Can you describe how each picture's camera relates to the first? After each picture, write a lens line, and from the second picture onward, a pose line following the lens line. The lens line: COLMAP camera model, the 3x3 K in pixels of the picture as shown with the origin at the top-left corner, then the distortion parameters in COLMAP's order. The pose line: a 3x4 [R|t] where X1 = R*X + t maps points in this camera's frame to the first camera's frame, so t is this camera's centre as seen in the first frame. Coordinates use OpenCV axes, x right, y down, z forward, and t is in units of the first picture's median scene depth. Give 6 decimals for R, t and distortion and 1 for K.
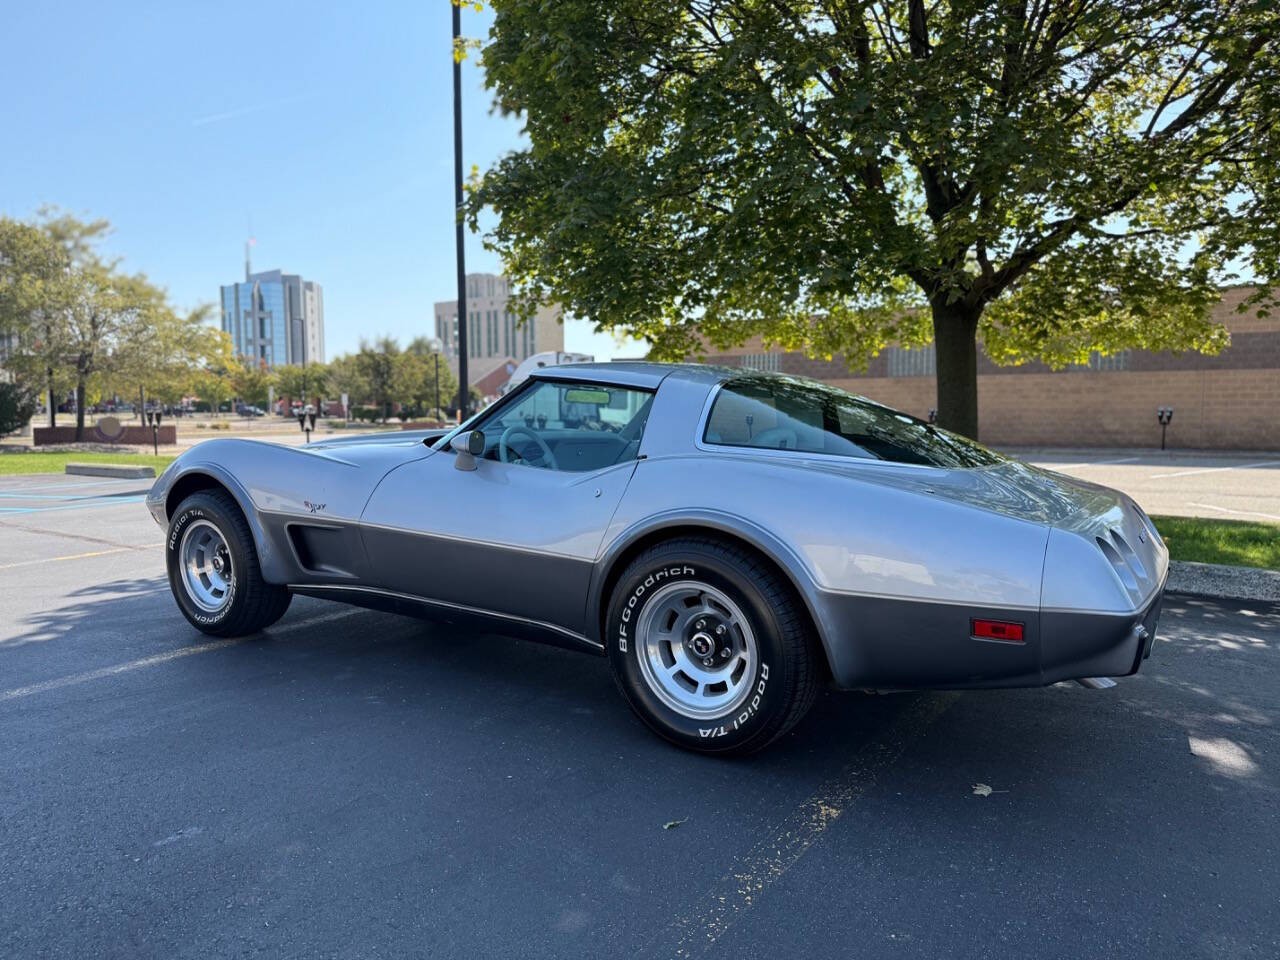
lens RADIAL K [[881.7, 0, 640.0], [0, 881.7, 480.0], [0, 0, 1]] dist [0.117877, -0.142180]
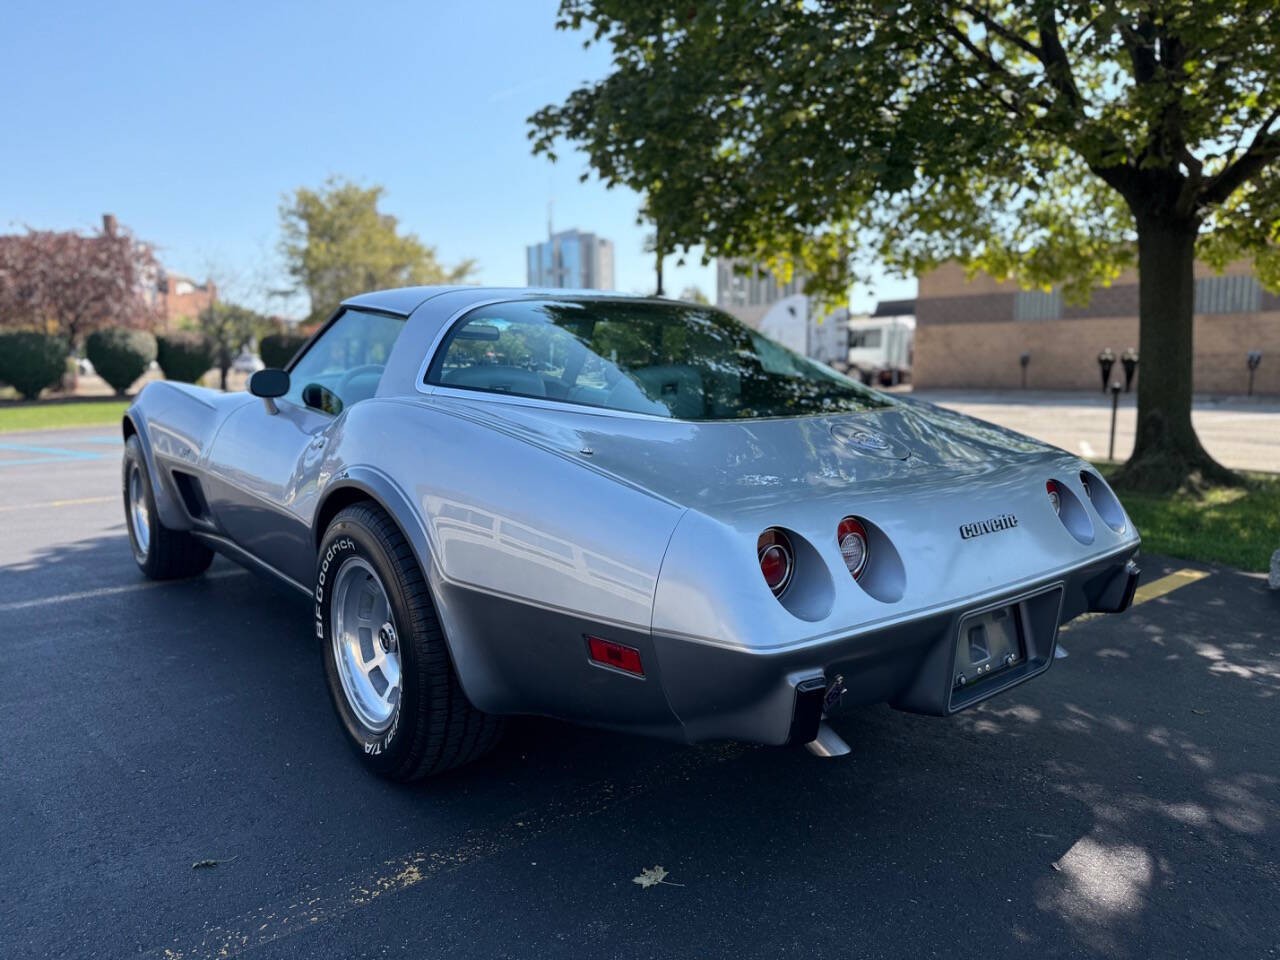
lens RADIAL K [[901.7, 0, 634.1], [0, 901.7, 480.5], [0, 0, 1]] dist [0.065008, -0.087221]
pose [[0.951922, 0.034354, -0.304410, 0.460770], [-0.017483, 0.998165, 0.057975, -0.004204], [0.305843, -0.049865, 0.950775, 0.268930]]
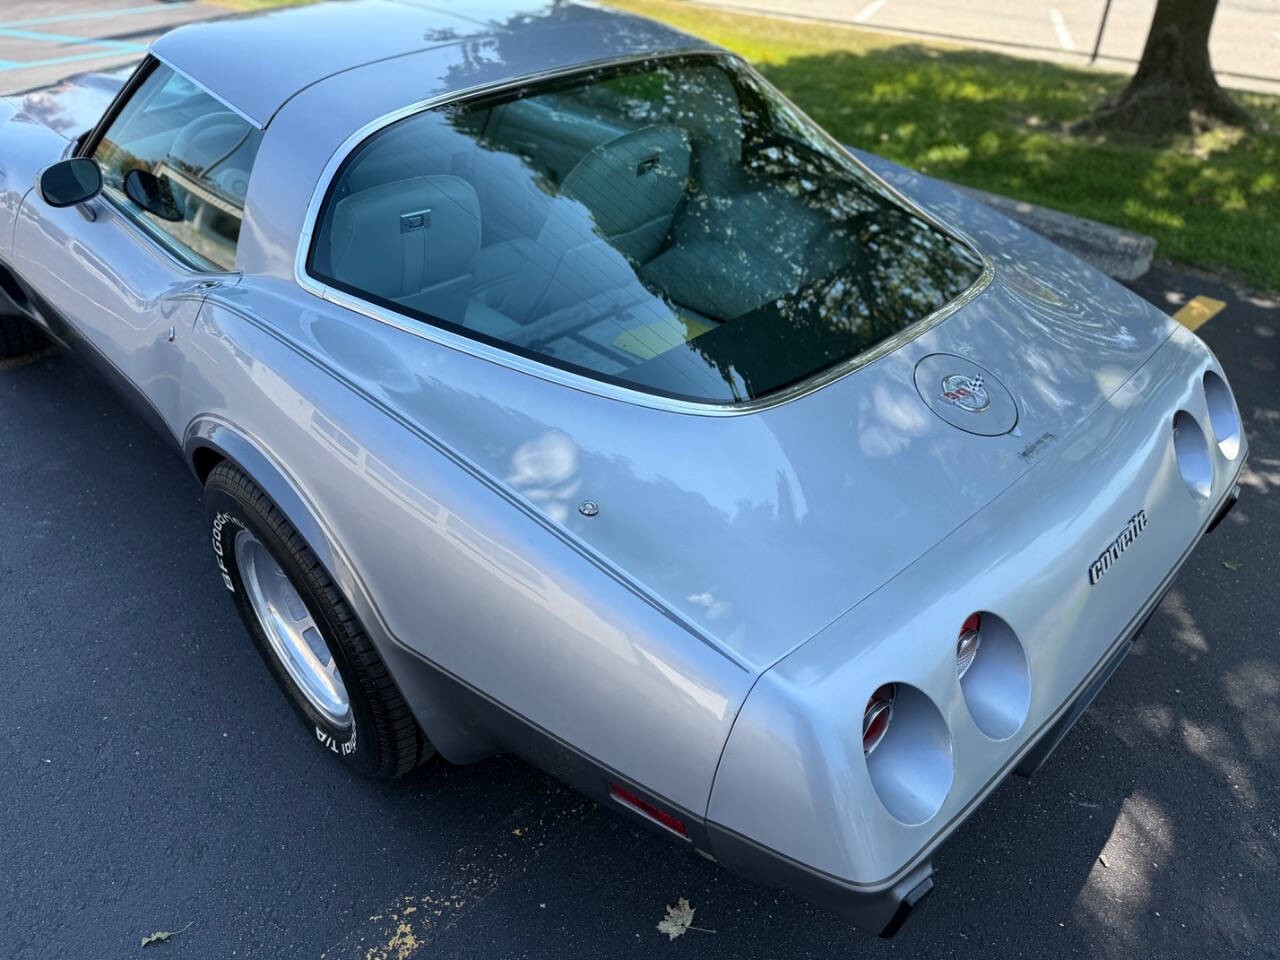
lens RADIAL K [[901.7, 0, 634.1], [0, 901.7, 480.5], [0, 0, 1]] dist [0.065008, -0.087221]
pose [[0.978164, 0.112225, -0.174931, 0.344249], [-0.009580, 0.865134, 0.501450, -0.193638], [0.207613, -0.488825, 0.847318, 0.483426]]
